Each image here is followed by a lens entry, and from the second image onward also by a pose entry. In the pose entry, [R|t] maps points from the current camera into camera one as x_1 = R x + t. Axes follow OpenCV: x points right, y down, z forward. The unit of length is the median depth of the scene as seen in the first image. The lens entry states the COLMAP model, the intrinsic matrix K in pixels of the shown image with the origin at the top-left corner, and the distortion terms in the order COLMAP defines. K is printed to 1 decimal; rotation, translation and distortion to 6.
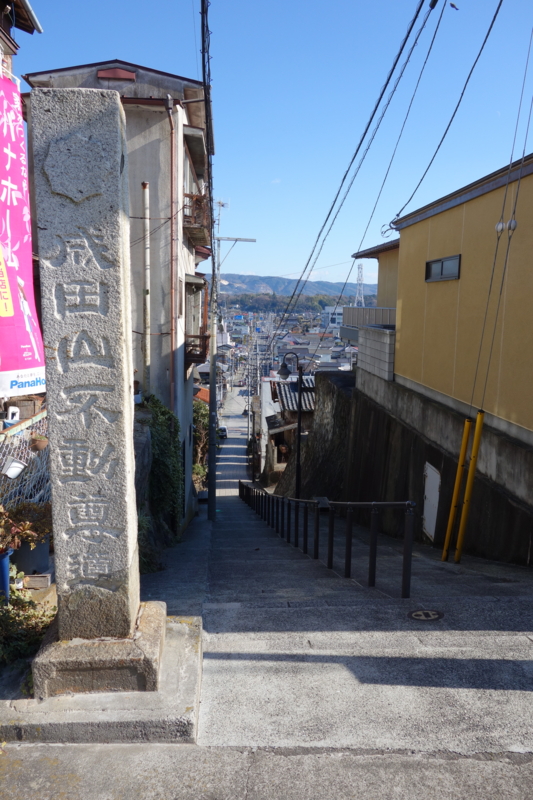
lens RADIAL K [[618.6, 0, 267.0], [0, 618.6, 400.6], [0, 0, 1]] dist [0.002485, 0.001477]
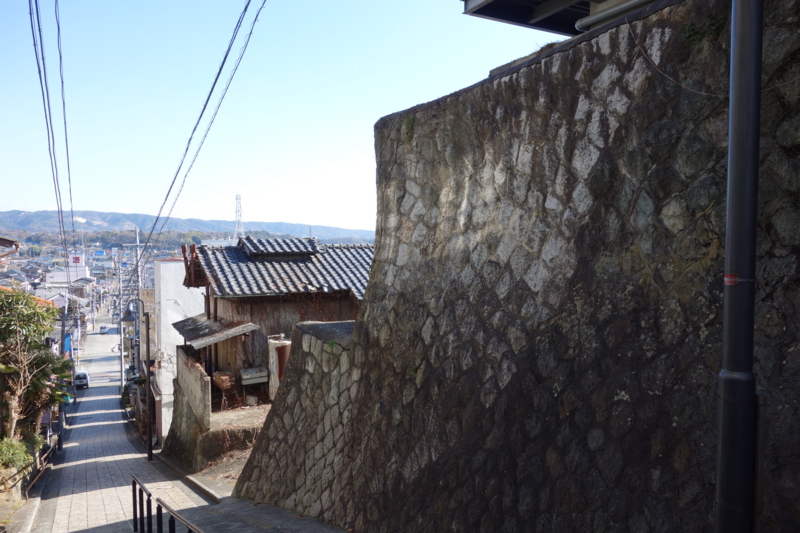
lens RADIAL K [[618.6, 0, 396.7], [0, 618.6, 267.8], [0, 0, 1]] dist [0.002485, 0.001477]
pose [[0.919807, -0.030484, 0.391186, -0.013561], [0.074257, 0.992485, -0.097262, 0.019958], [-0.385281, 0.118511, 0.915158, 0.206297]]
